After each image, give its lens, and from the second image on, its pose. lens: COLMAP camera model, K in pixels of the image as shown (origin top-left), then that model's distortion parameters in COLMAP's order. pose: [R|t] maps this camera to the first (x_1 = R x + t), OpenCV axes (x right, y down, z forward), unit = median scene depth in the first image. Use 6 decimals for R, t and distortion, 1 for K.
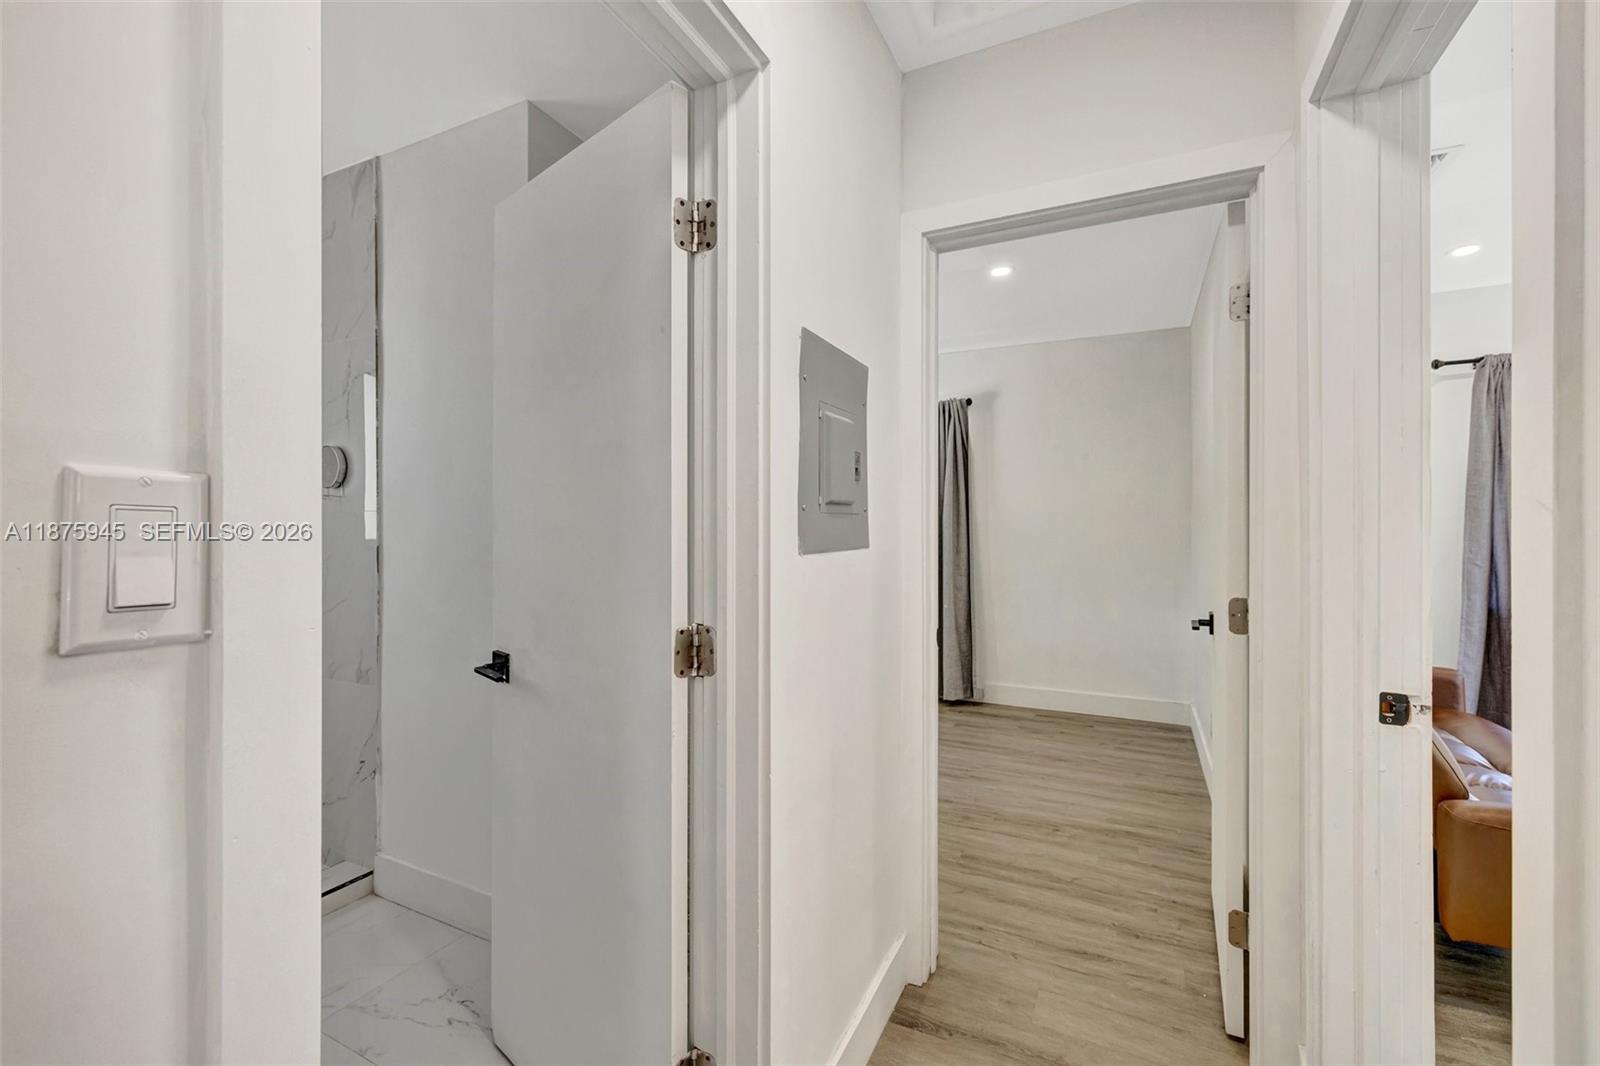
lens RADIAL K [[676.3, 0, 796.1], [0, 676.3, 522.9], [0, 0, 1]] dist [0.006265, -0.001744]
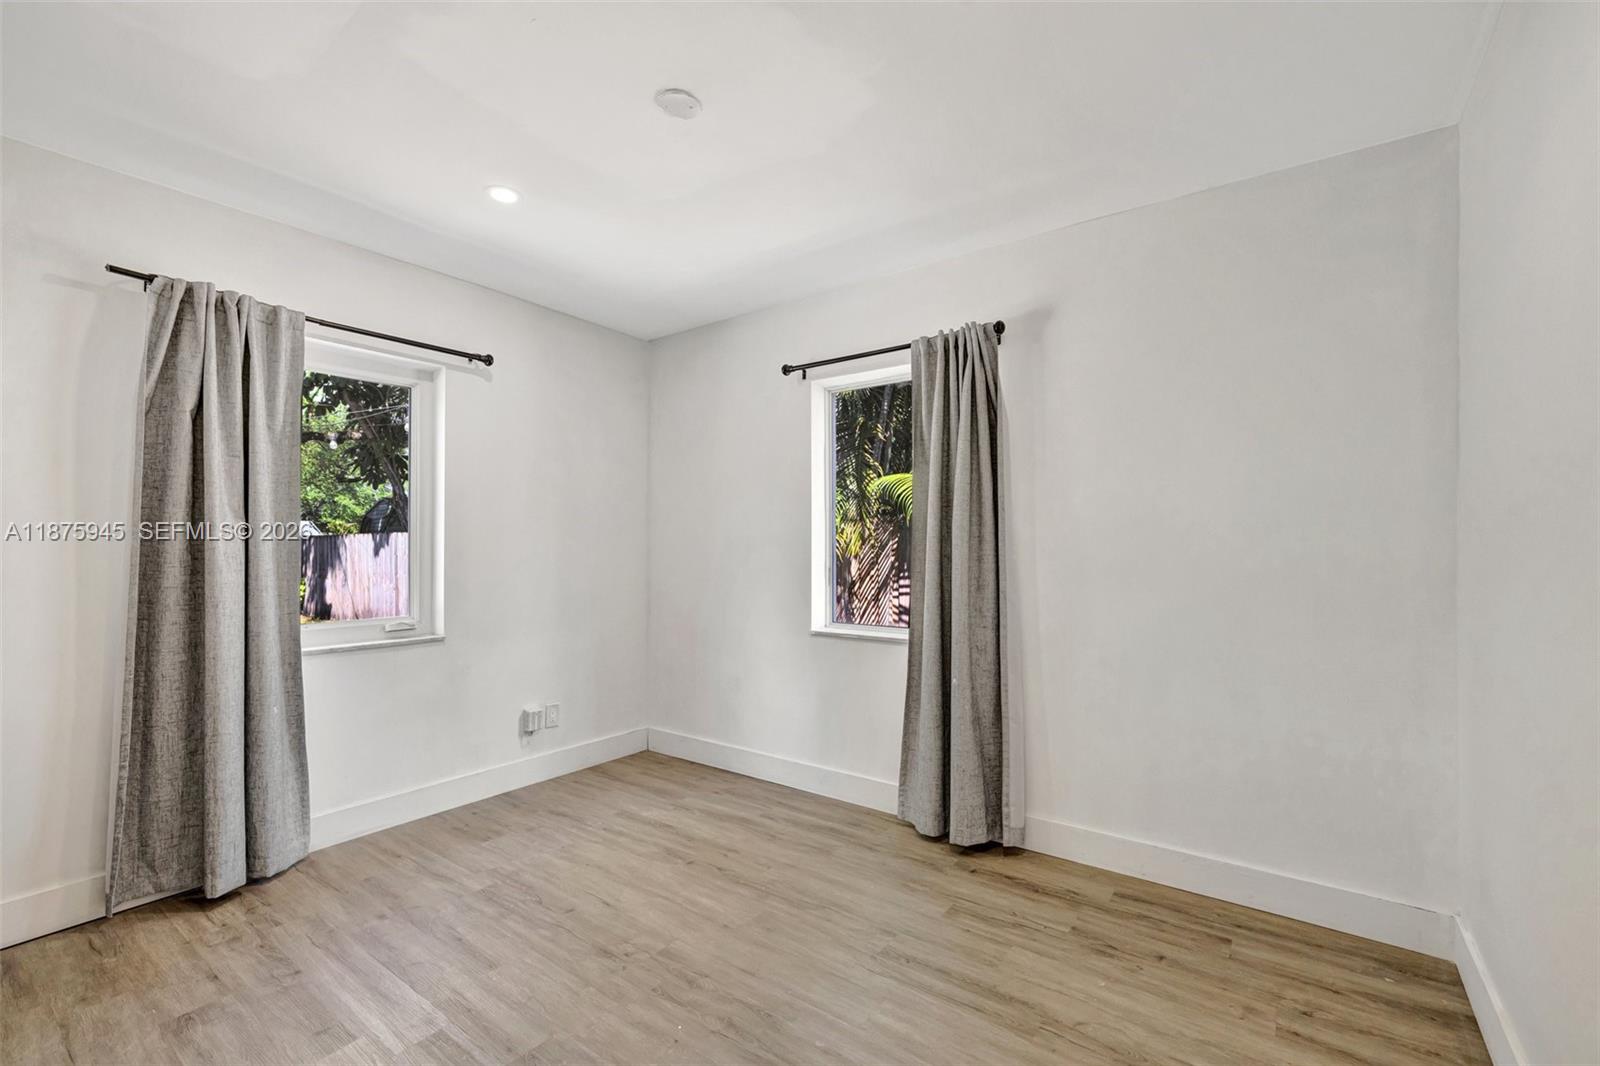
lens RADIAL K [[676.3, 0, 792.2], [0, 676.3, 545.9], [0, 0, 1]] dist [0.006265, -0.001744]
pose [[0.982890, 0.000537, -0.184194, 0.190266], [0.000423, 0.999987, 0.005171, 0.004334], [0.184194, -0.005161, 0.982876, 0.402174]]
